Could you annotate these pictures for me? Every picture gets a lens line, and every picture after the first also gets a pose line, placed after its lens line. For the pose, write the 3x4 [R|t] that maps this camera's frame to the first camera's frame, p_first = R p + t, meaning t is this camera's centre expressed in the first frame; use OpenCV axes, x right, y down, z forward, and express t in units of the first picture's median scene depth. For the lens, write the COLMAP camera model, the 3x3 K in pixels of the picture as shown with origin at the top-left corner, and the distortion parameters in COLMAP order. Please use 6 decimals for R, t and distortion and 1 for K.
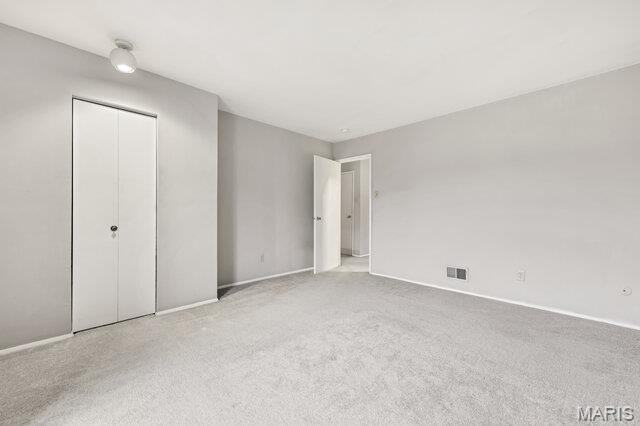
lens RADIAL K [[247.5, 0, 321.5], [0, 247.5, 213.3], [0, 0, 1]] dist [-0.003296, 0.000010]
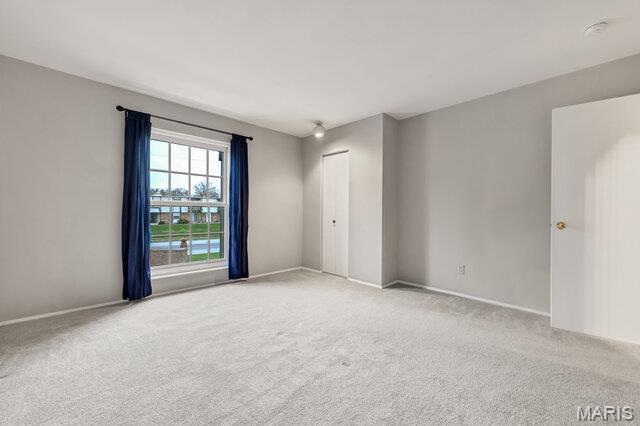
lens RADIAL K [[247.5, 0, 321.4], [0, 247.5, 211.4], [0, 0, 1]] dist [-0.003296, 0.000010]
pose [[0.002507, -0.002913, -0.999993, 0.741999], [-0.006573, 0.999974, -0.002930, -0.004562], [0.999975, 0.006580, 0.002488, 0.705805]]
